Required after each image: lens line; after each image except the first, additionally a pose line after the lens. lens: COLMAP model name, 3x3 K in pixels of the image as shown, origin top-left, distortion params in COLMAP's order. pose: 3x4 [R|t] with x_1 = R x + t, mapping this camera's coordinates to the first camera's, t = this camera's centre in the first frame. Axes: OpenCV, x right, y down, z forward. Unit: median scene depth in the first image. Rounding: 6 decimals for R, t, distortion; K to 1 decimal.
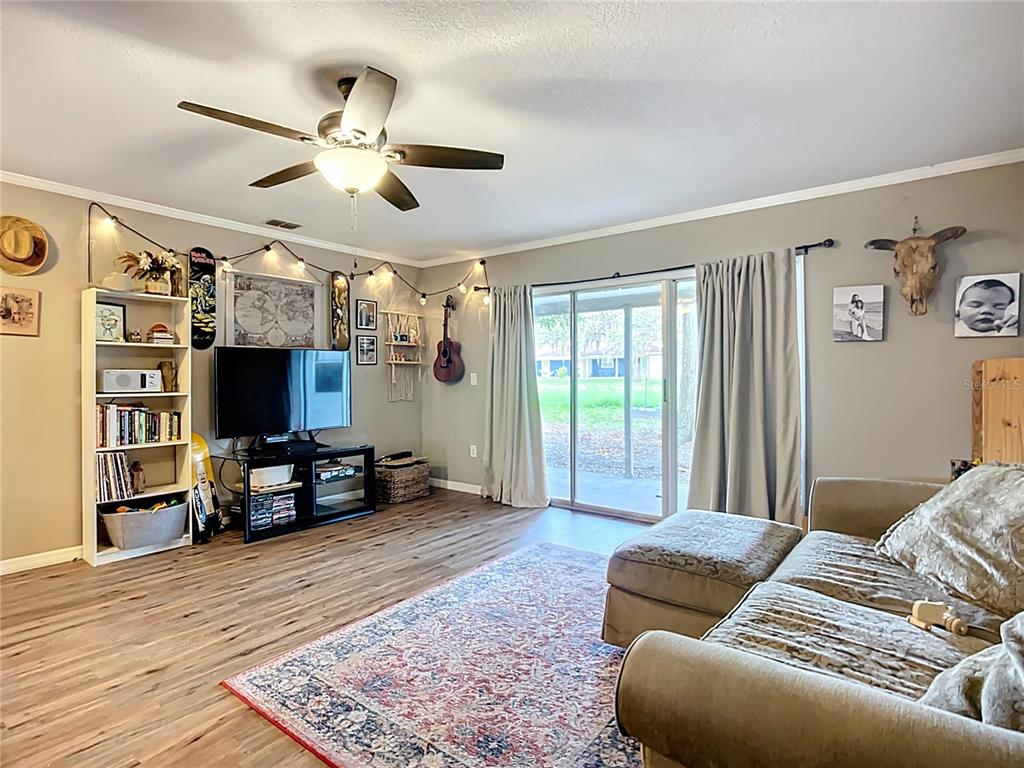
lens RADIAL K [[538.0, 0, 508.8], [0, 538.0, 378.4], [0, 0, 1]] dist [-0.037100, 0.011217]
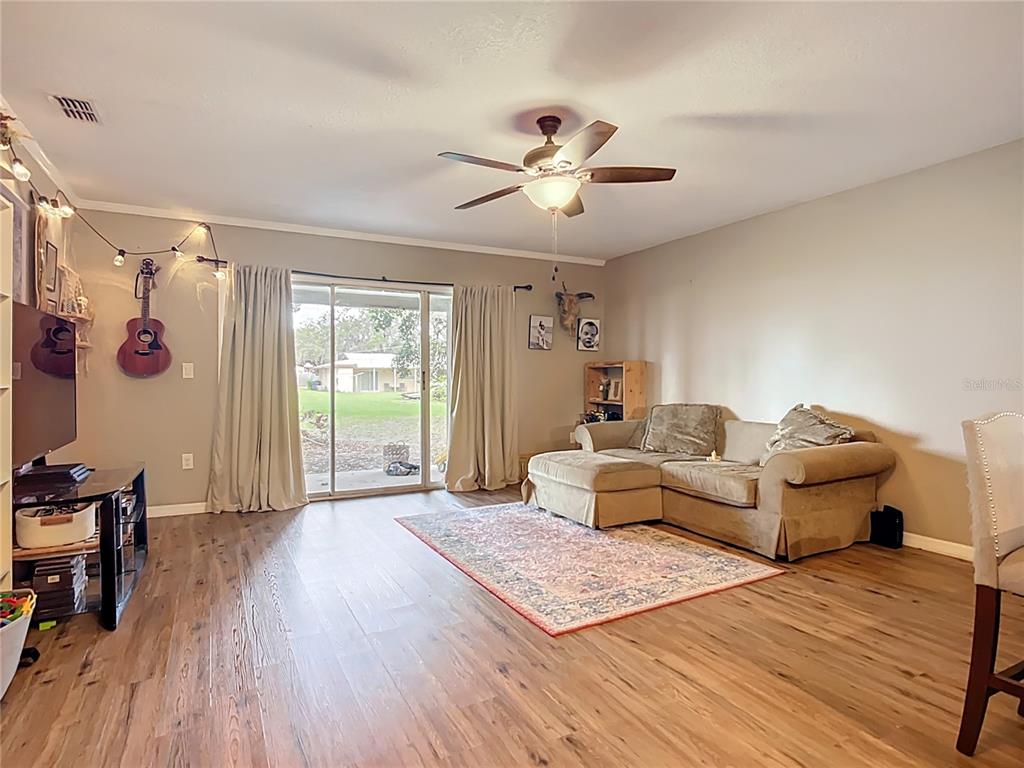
lens RADIAL K [[548.1, 0, 511.2], [0, 548.1, 380.2], [0, 0, 1]] dist [-0.023442, -0.000924]
pose [[0.411608, -0.000395, 0.911361, -0.974872], [0.004640, 0.999988, -0.001662, 0.031609], [-0.911349, 0.004913, 0.411604, 0.373628]]
